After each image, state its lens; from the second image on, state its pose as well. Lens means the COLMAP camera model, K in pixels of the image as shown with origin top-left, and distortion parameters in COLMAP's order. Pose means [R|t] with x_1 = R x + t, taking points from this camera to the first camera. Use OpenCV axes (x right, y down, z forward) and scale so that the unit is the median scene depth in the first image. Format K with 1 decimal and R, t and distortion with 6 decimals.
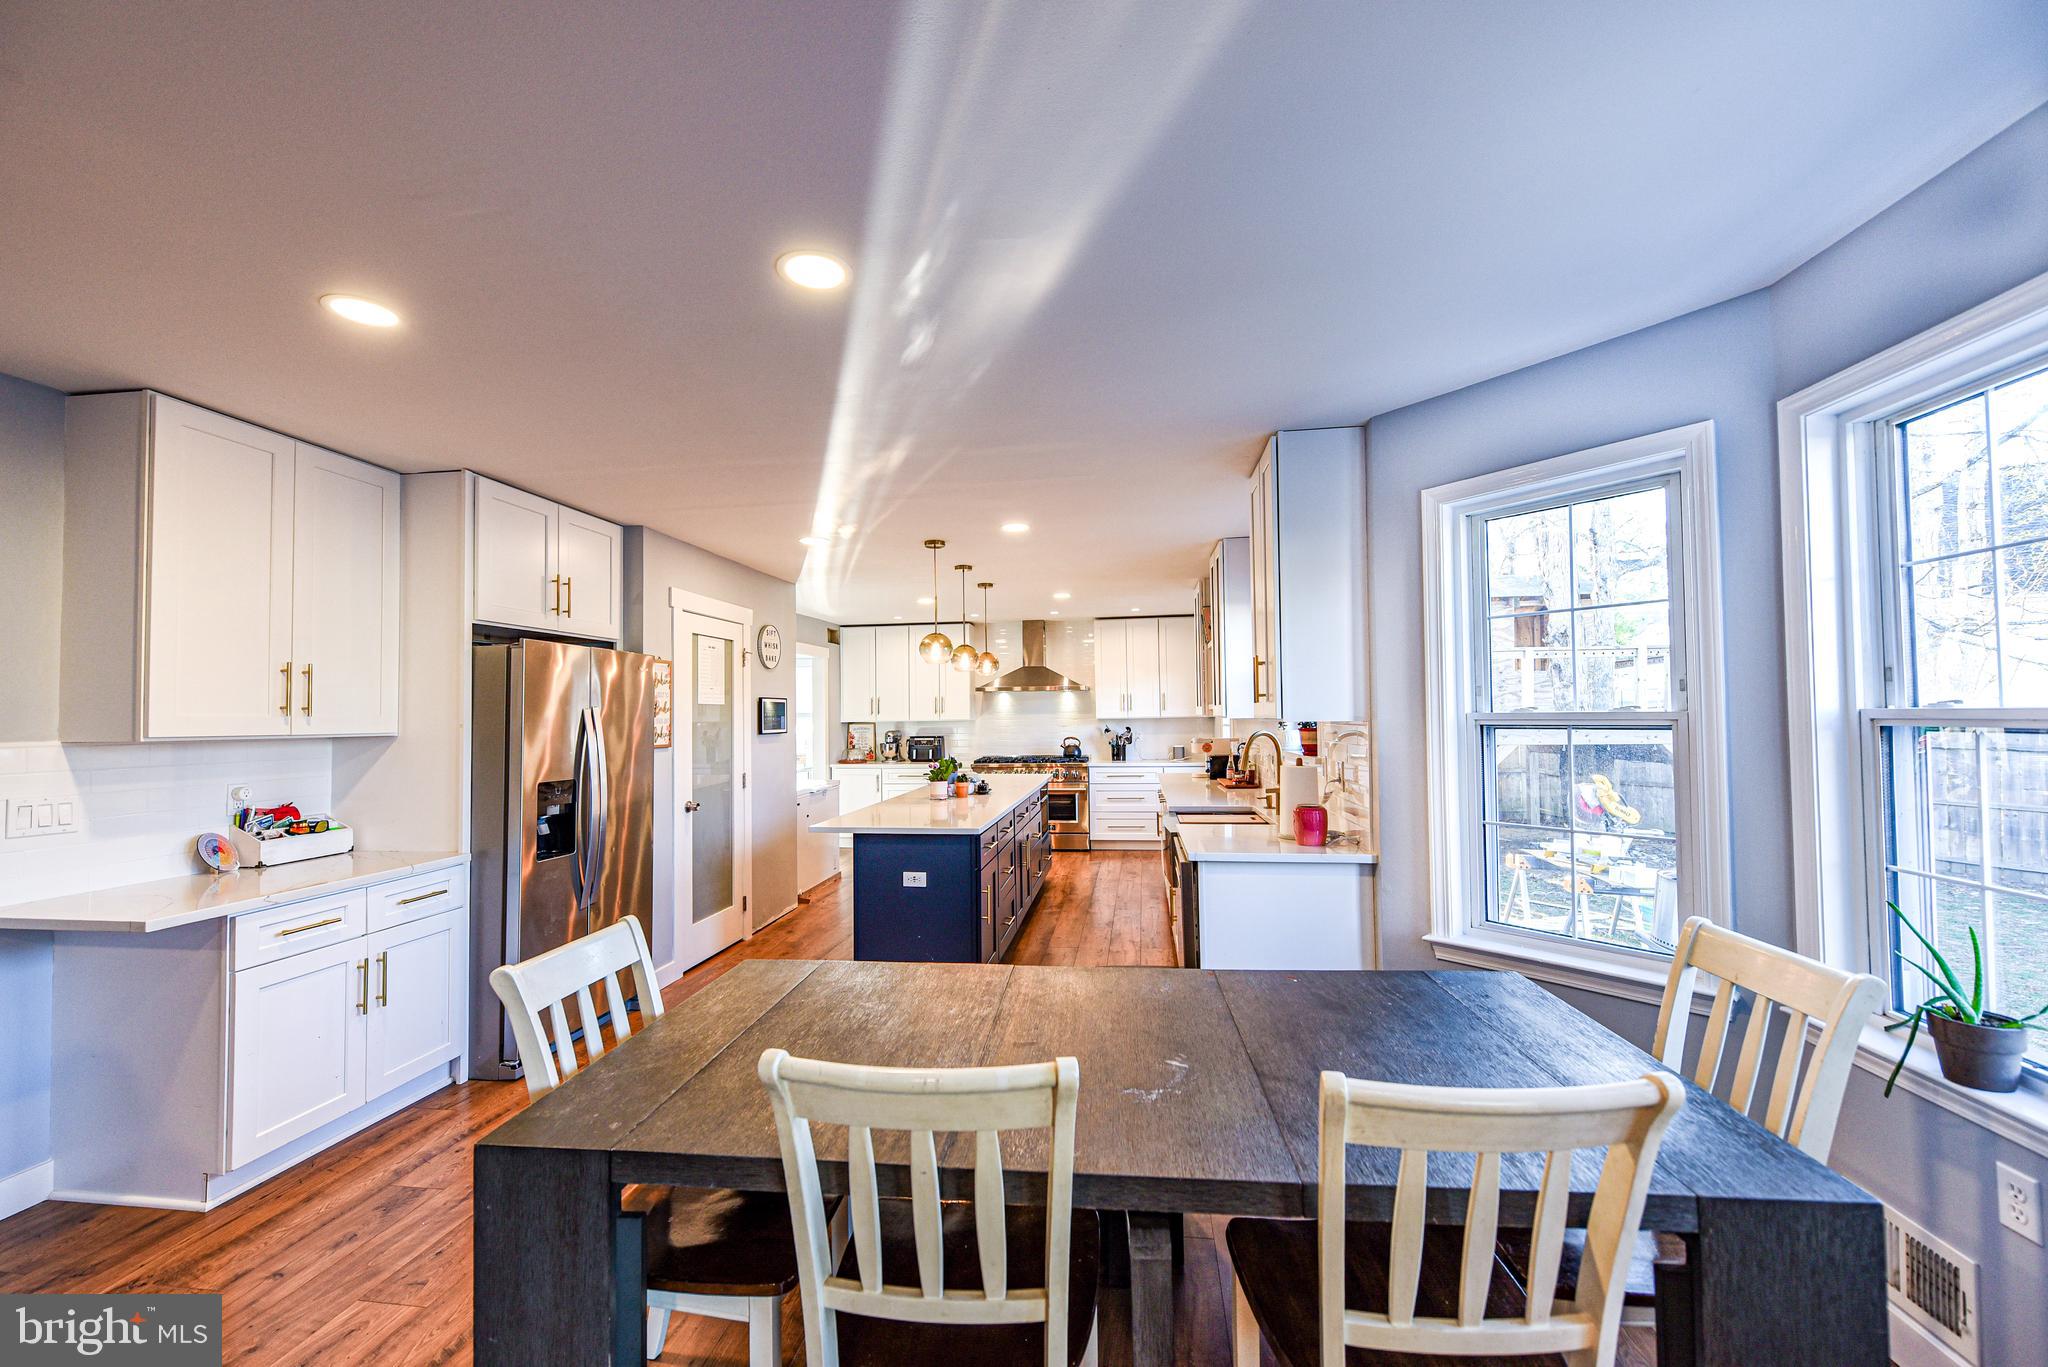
lens RADIAL K [[804.9, 0, 1014.8], [0, 804.9, 693.5], [0, 0, 1]] dist [0.001771, 0.000036]
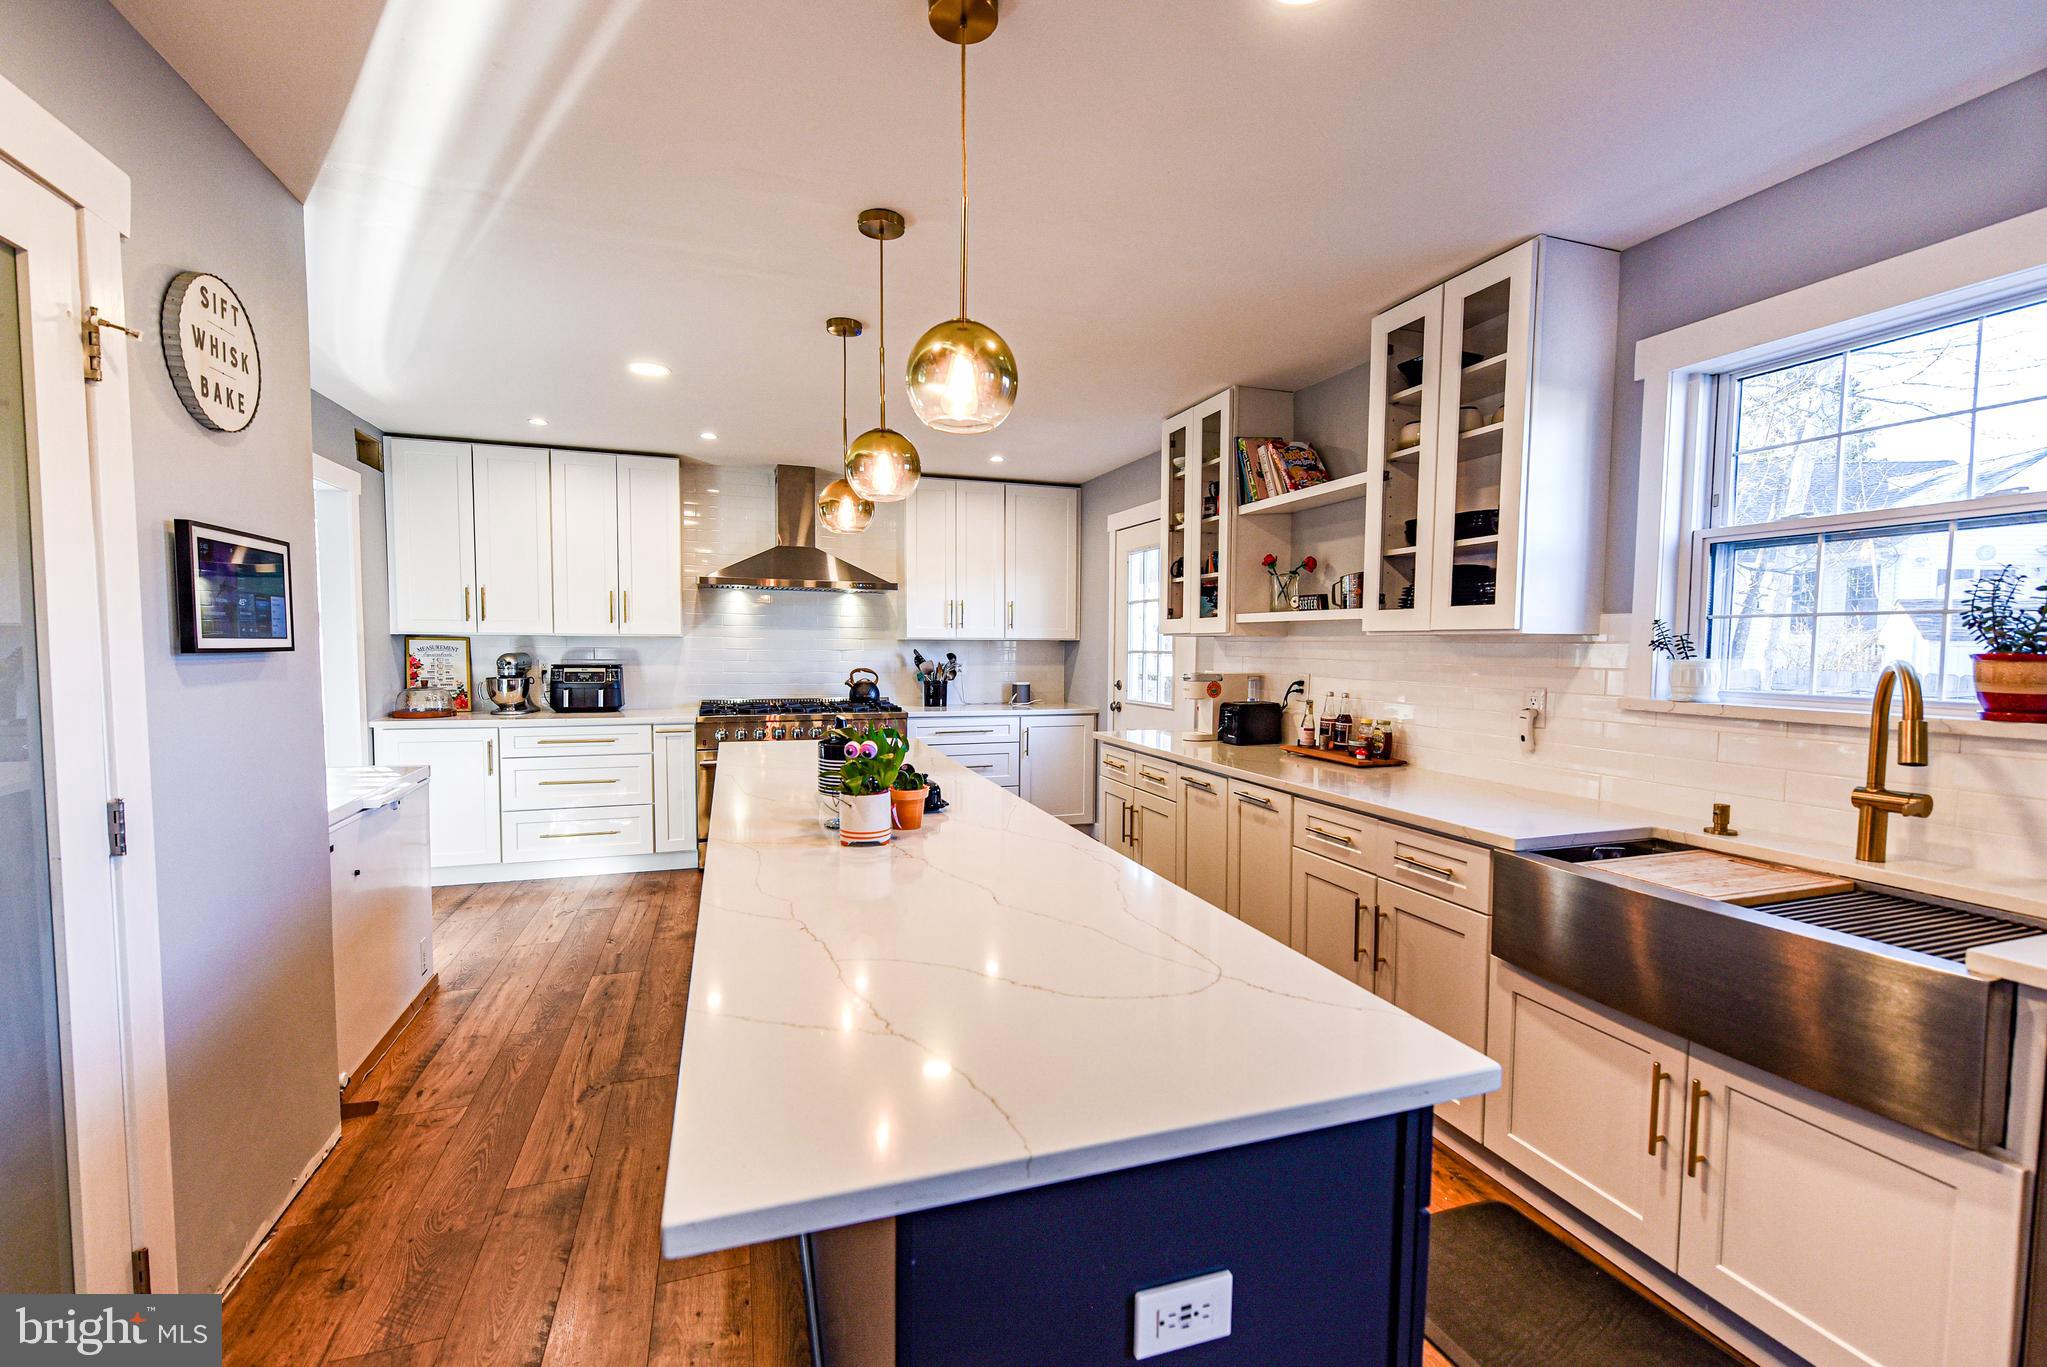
lens RADIAL K [[858.3, 0, 1023.7], [0, 858.3, 695.8], [0, 0, 1]] dist [-0.002012, -0.000440]
pose [[0.885512, -0.006808, 0.464566, -0.126154], [-0.032998, 0.996446, 0.077500, 0.021204], [-0.463443, -0.083957, 0.882140, 0.385096]]
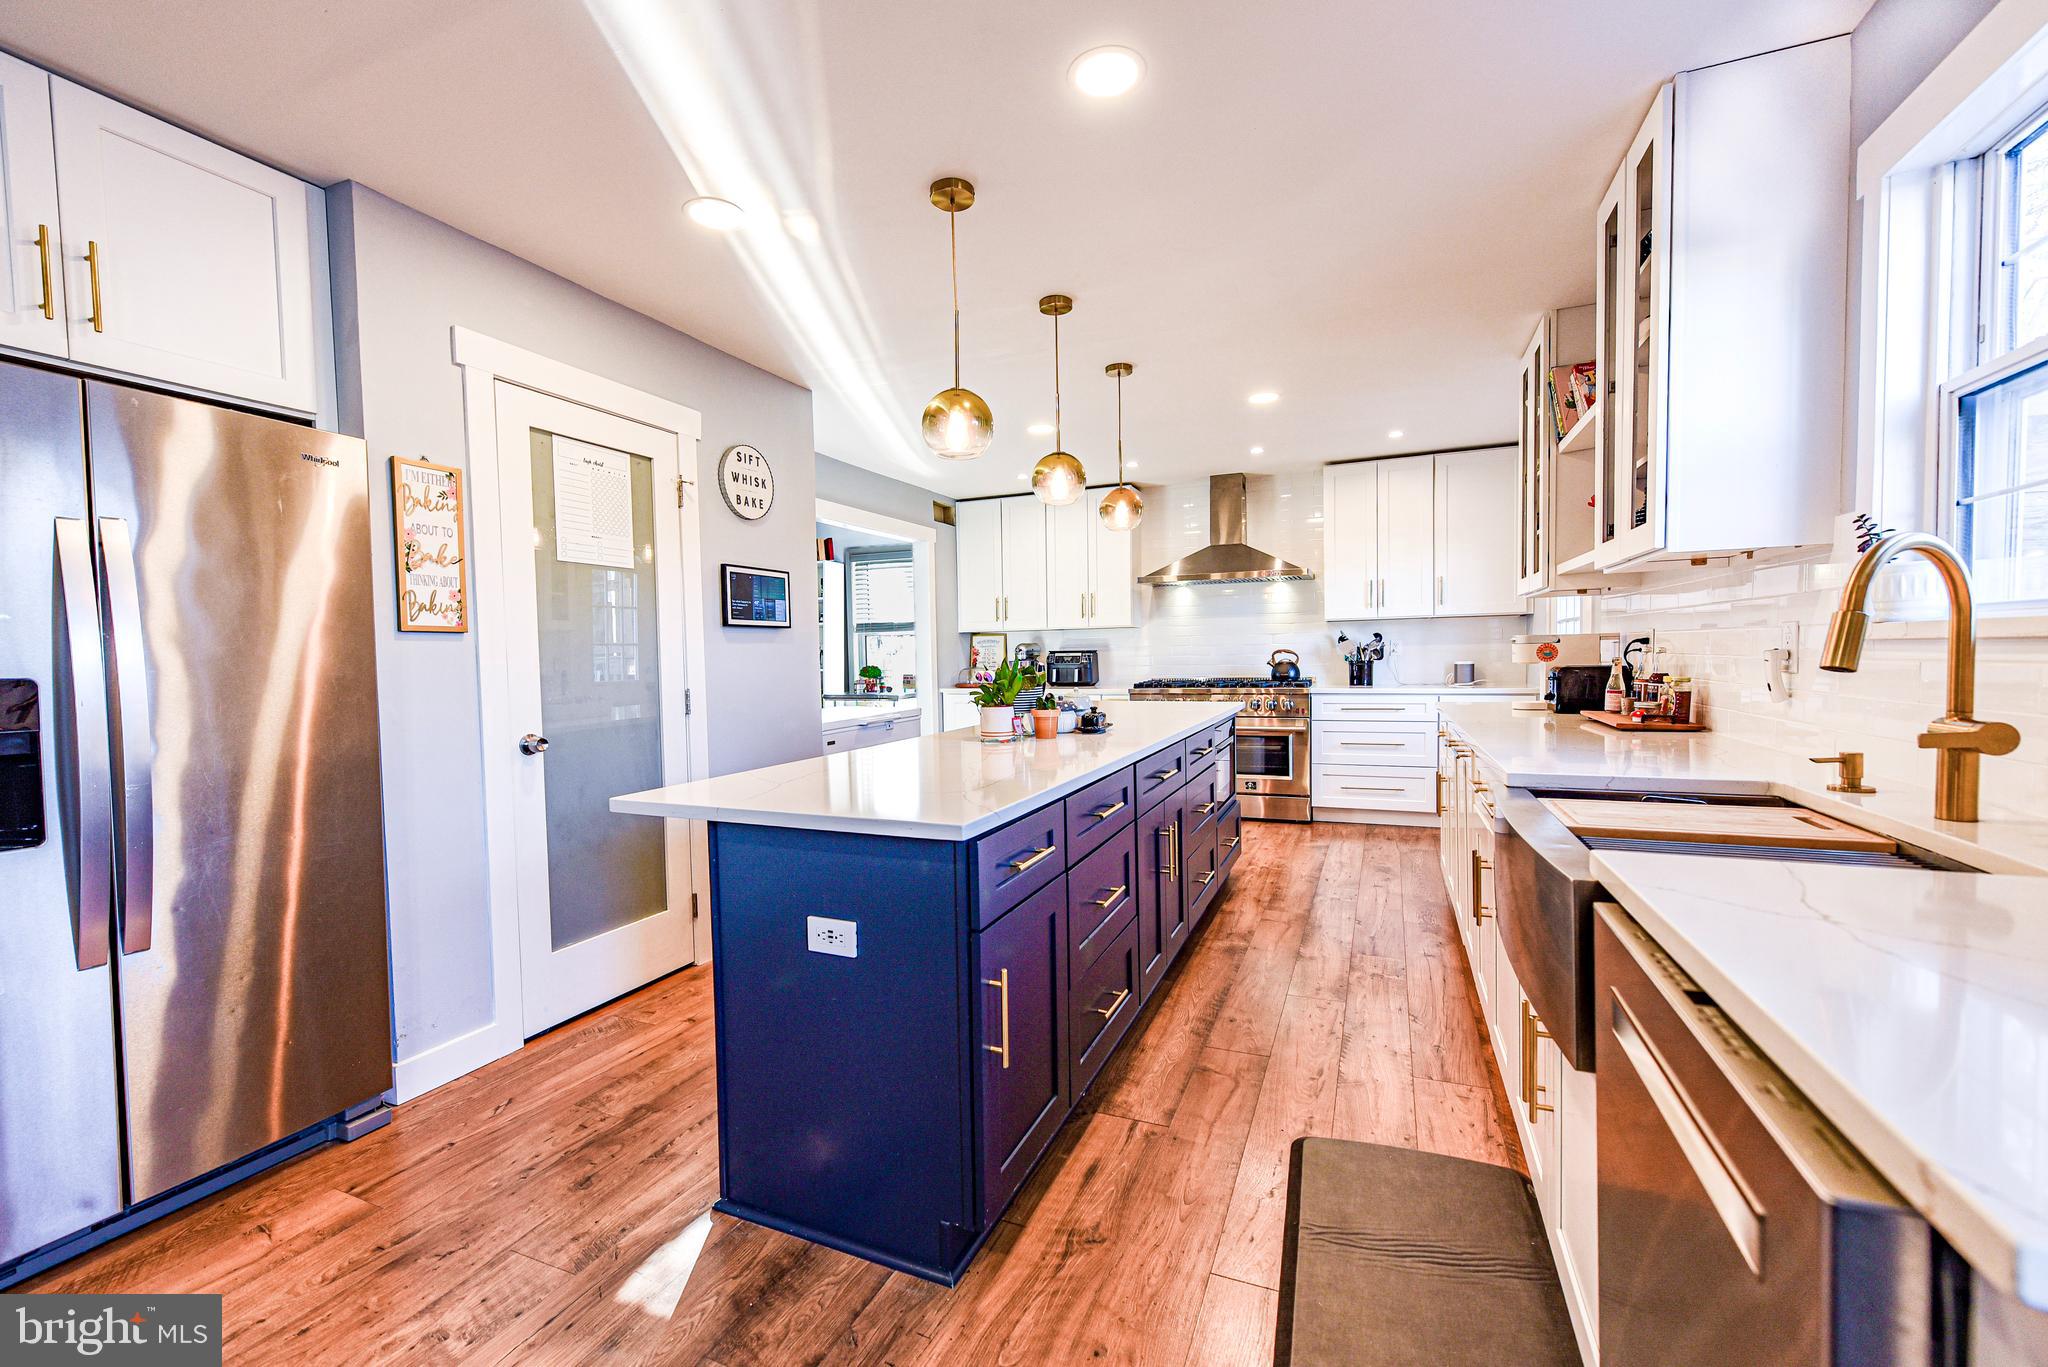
lens RADIAL K [[835.9, 0, 1016.5], [0, 835.9, 692.4], [0, 0, 1]] dist [-0.000251, -0.000116]
pose [[0.966844, 0.007424, -0.255258, 0.034080], [0.012310, 0.997060, 0.075626, 0.035652], [0.255069, -0.076261, 0.963911, 0.290656]]
